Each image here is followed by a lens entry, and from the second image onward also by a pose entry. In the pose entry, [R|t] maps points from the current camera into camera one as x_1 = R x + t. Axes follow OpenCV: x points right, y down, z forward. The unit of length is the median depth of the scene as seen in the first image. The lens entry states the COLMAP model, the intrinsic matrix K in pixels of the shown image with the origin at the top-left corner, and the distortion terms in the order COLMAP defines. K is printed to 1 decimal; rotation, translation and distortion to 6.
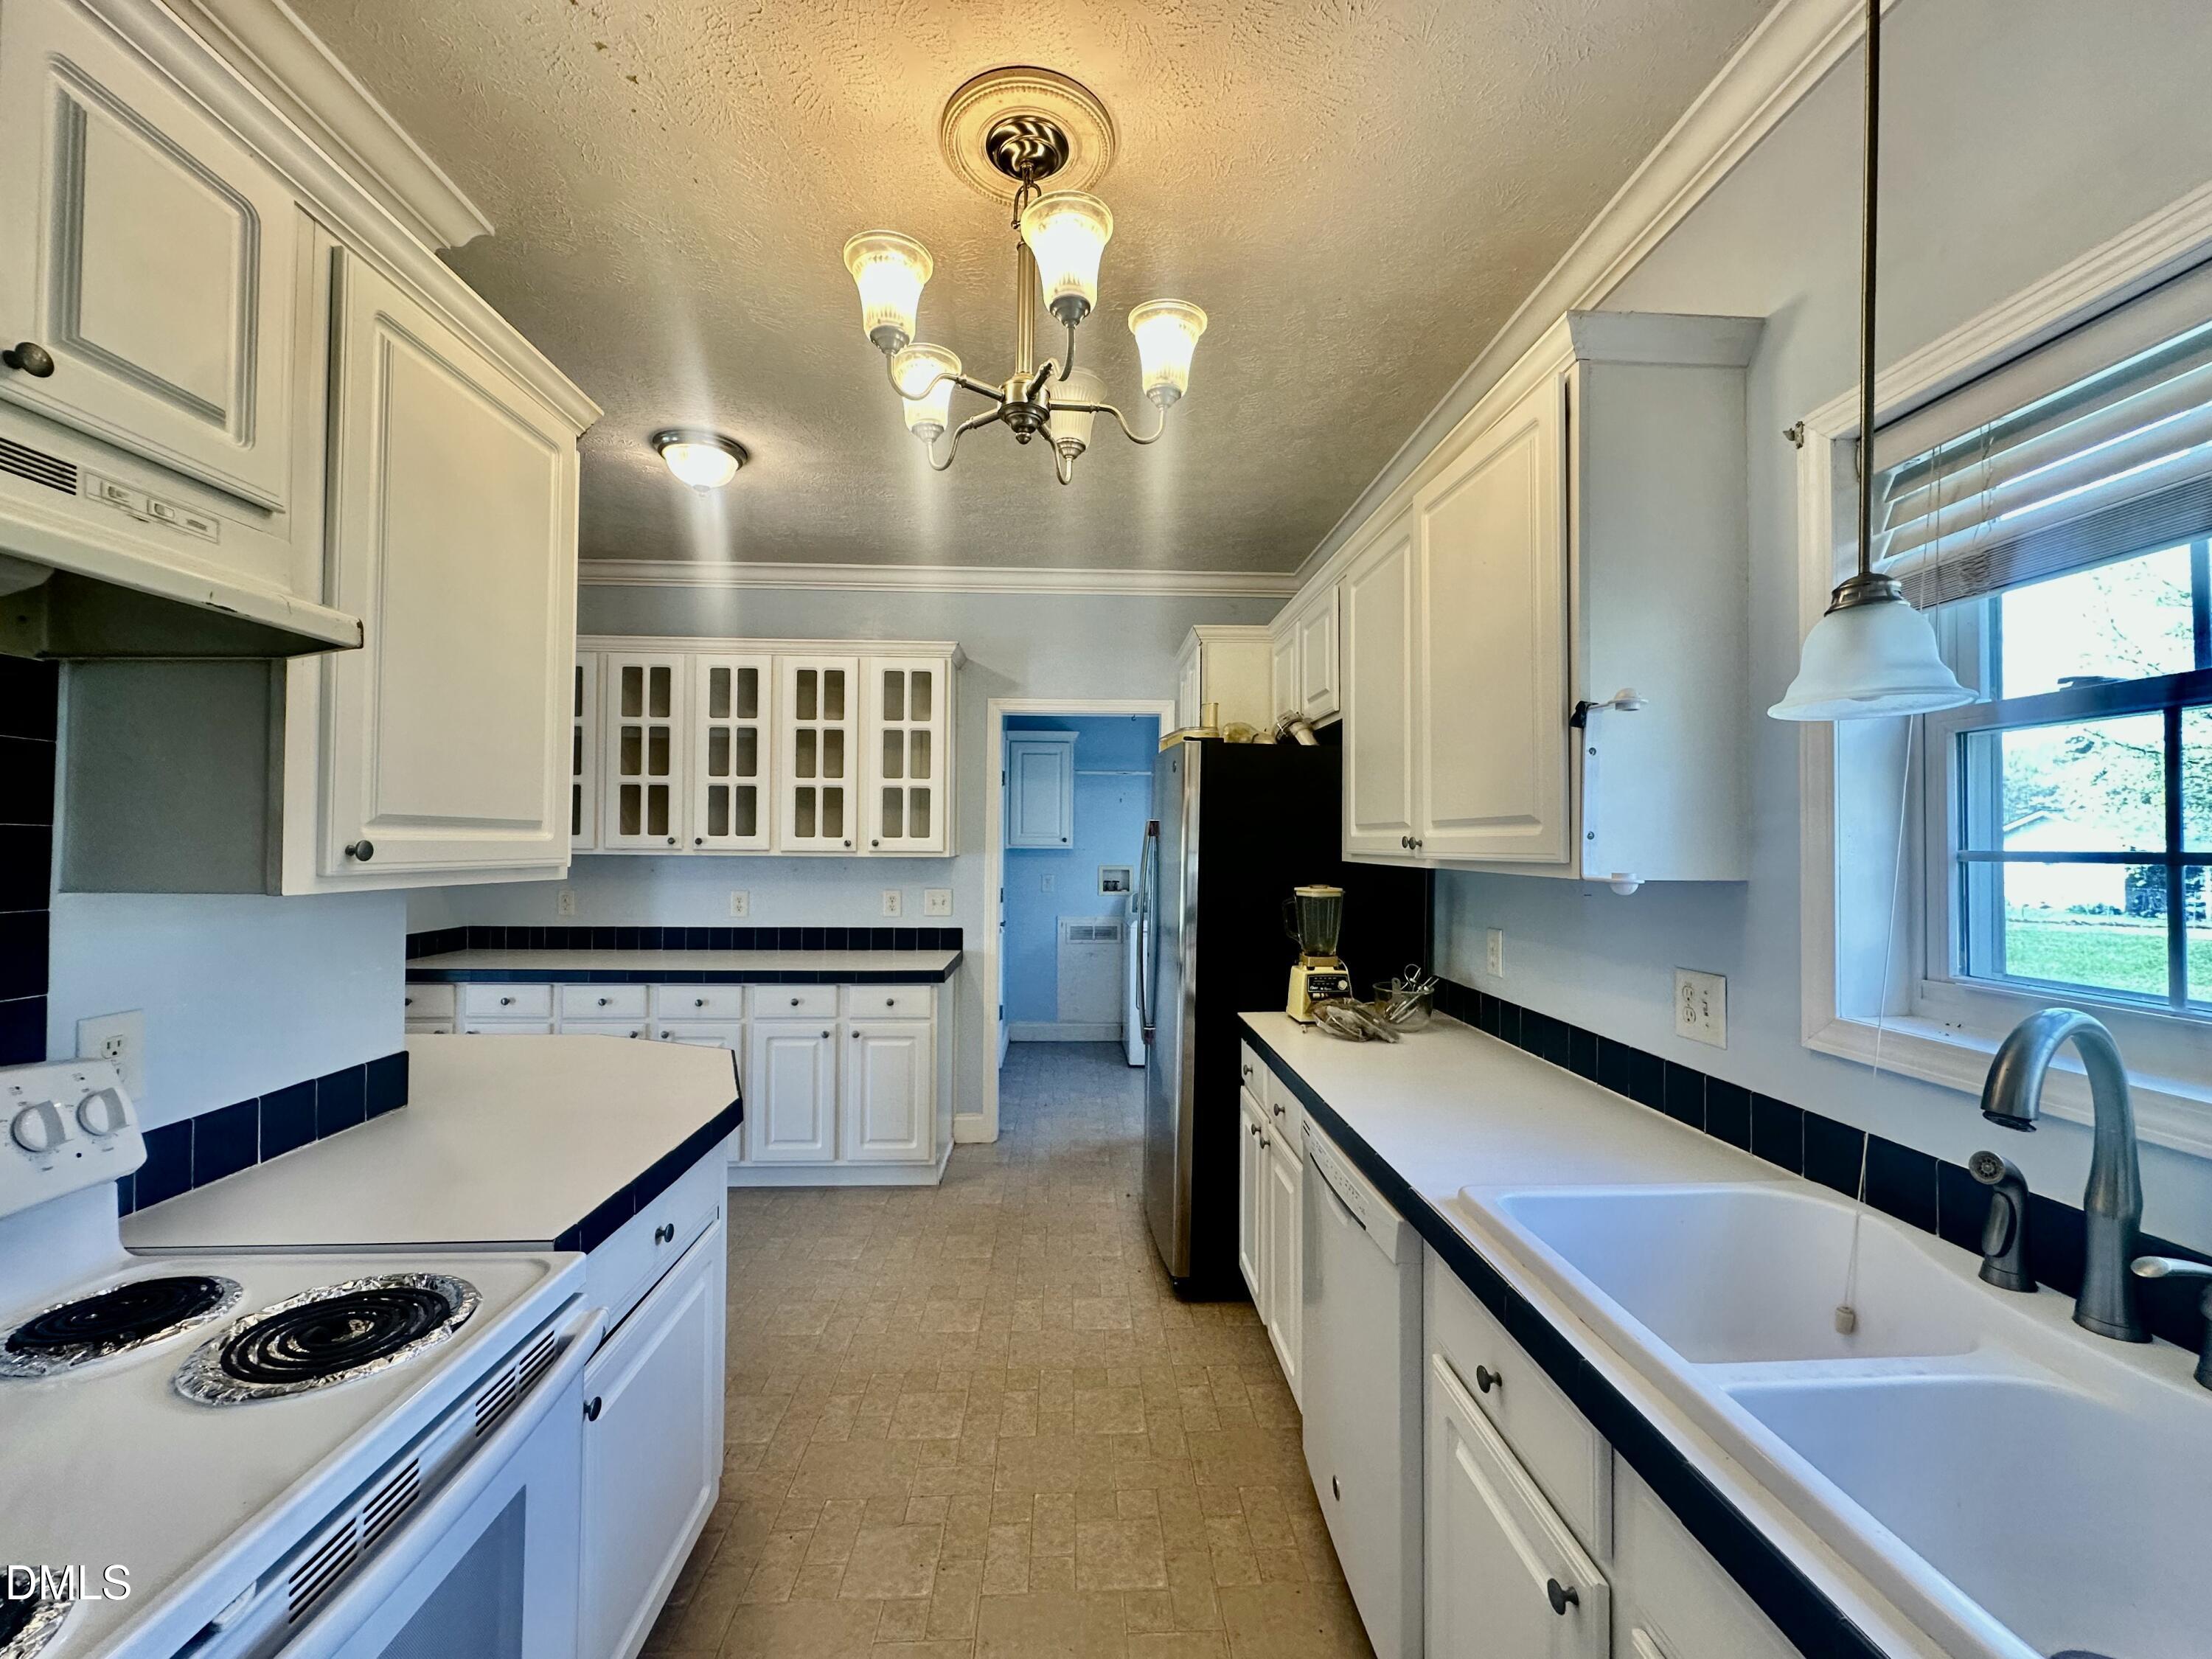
lens RADIAL K [[881.0, 0, 1108.8], [0, 881.0, 828.1], [0, 0, 1]] dist [-0.002243, 0.000149]
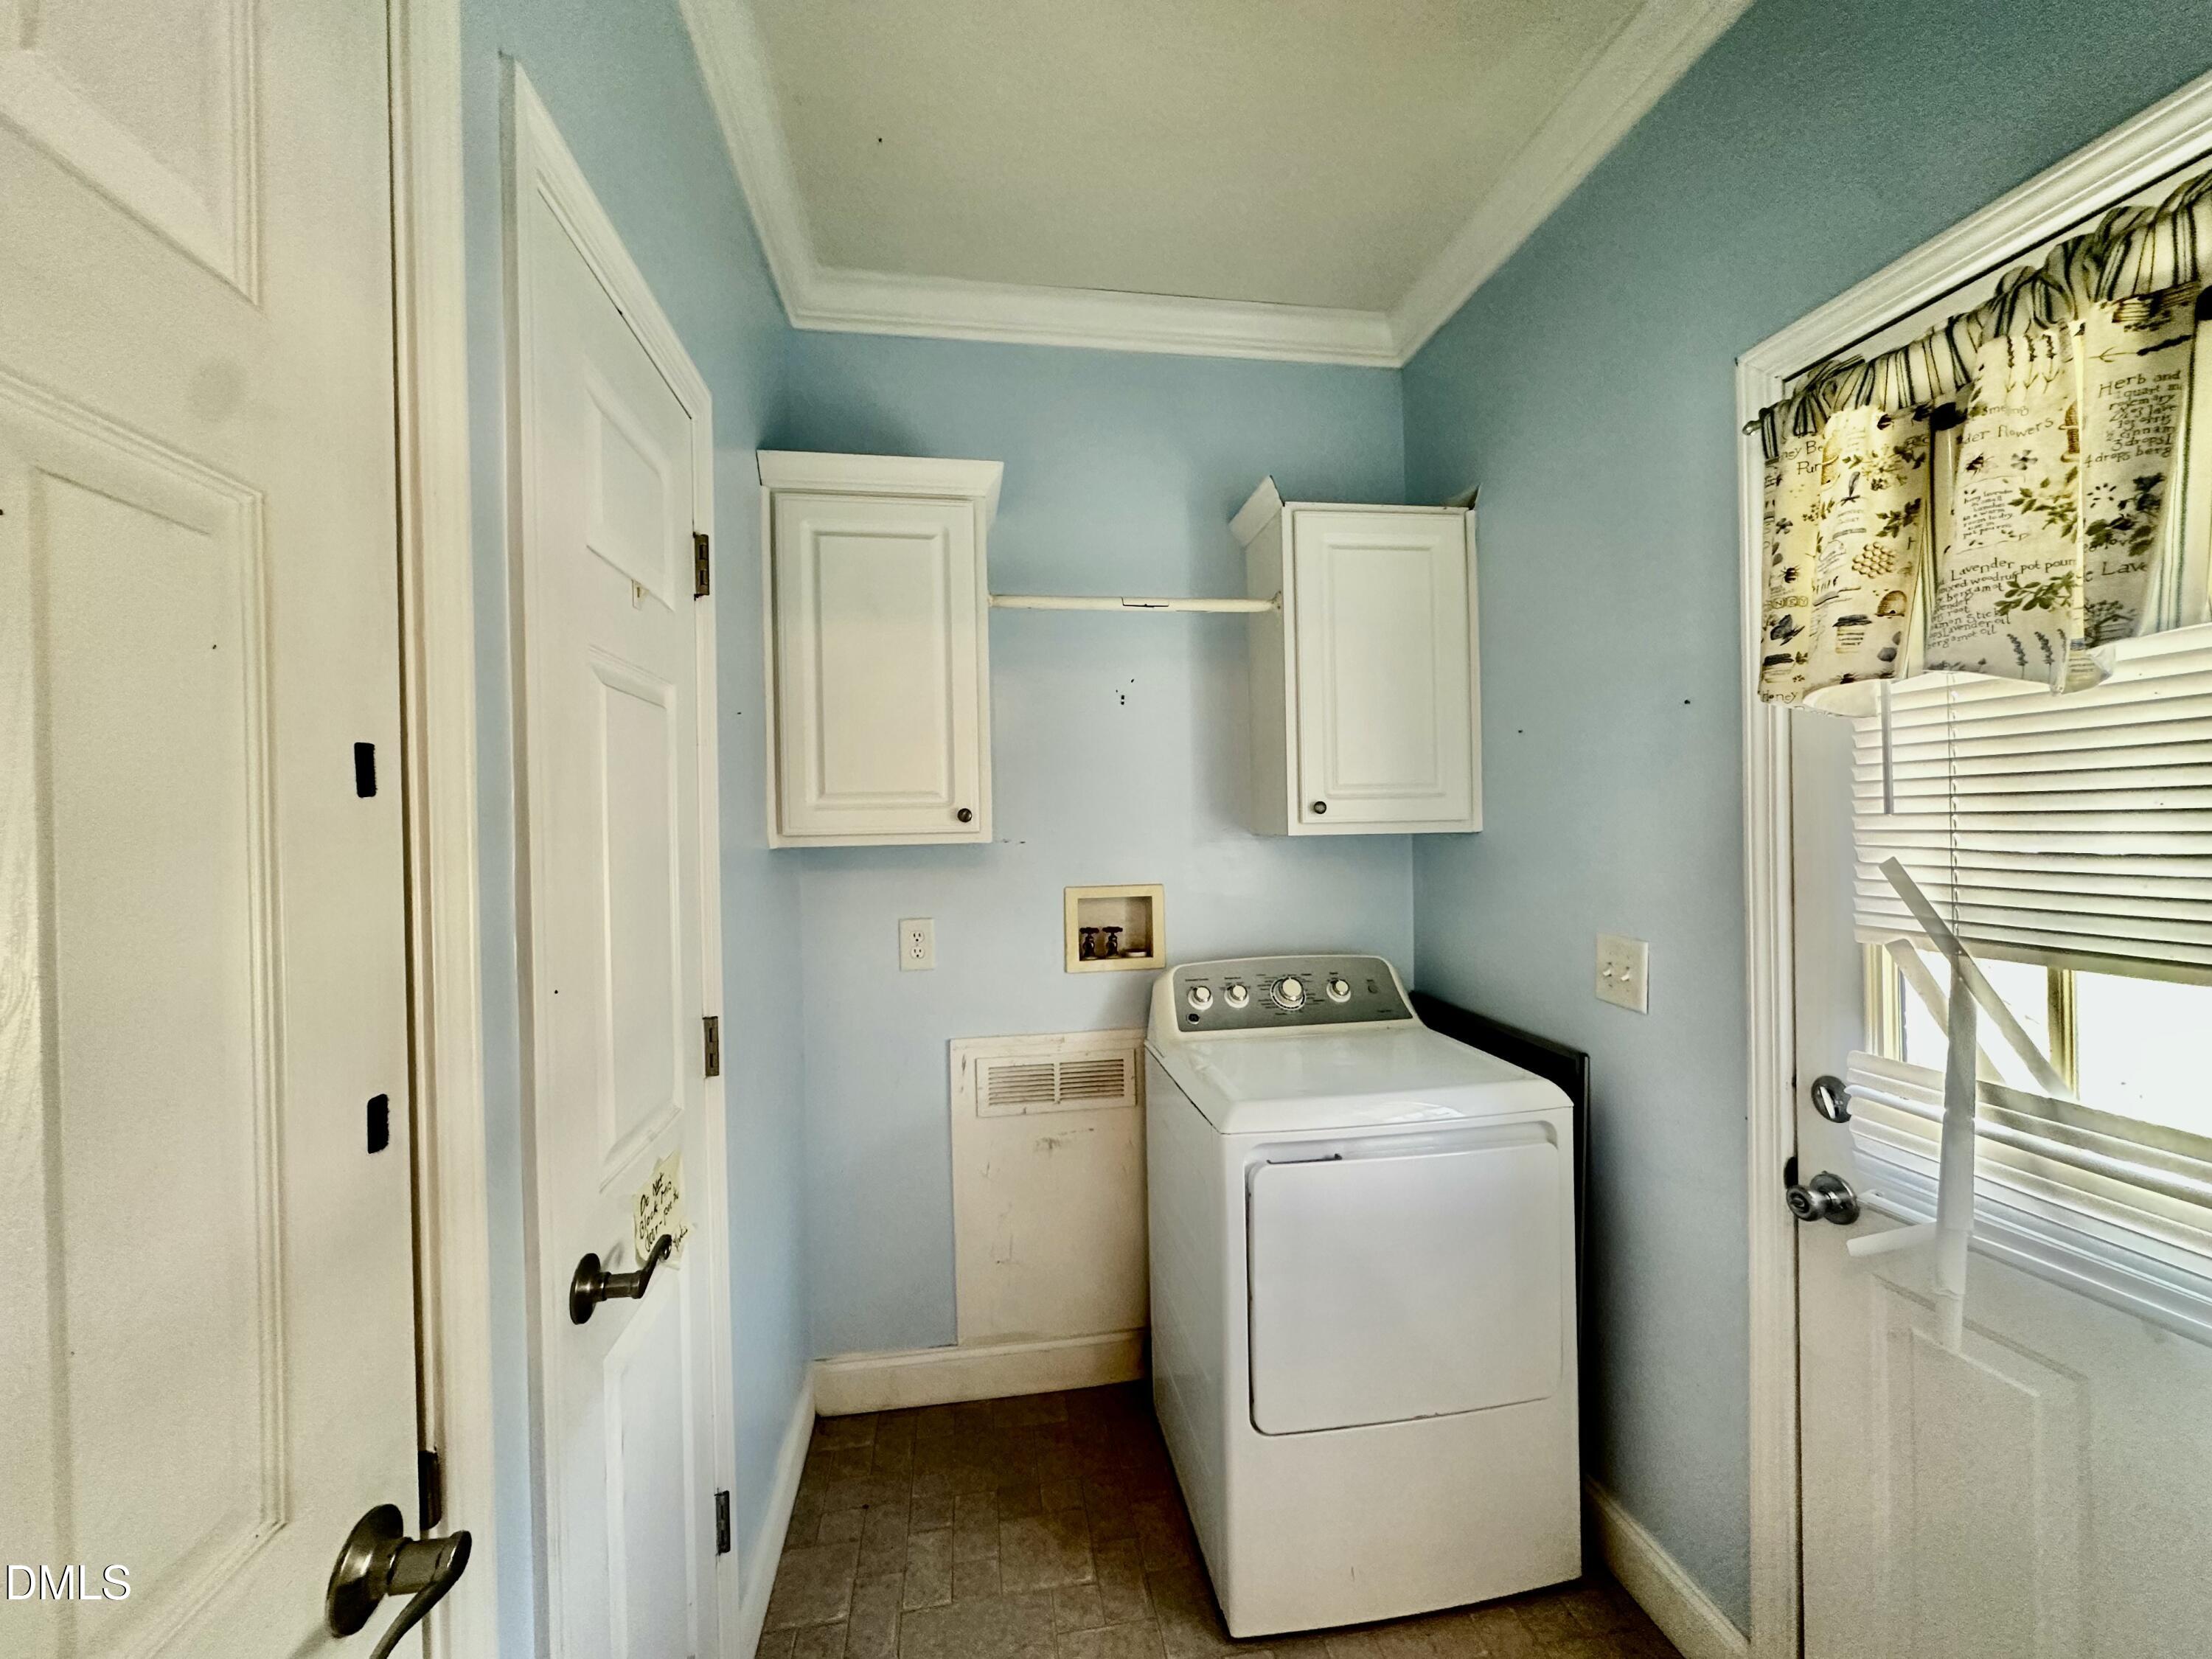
lens RADIAL K [[881.0, 0, 1108.8], [0, 881.0, 828.1], [0, 0, 1]] dist [-0.002243, 0.000149]
pose [[0.994052, -0.024674, 0.106073, -0.030620], [0.021903, 0.999390, 0.027207, 0.010062], [-0.106679, -0.024722, 0.993986, 0.649948]]
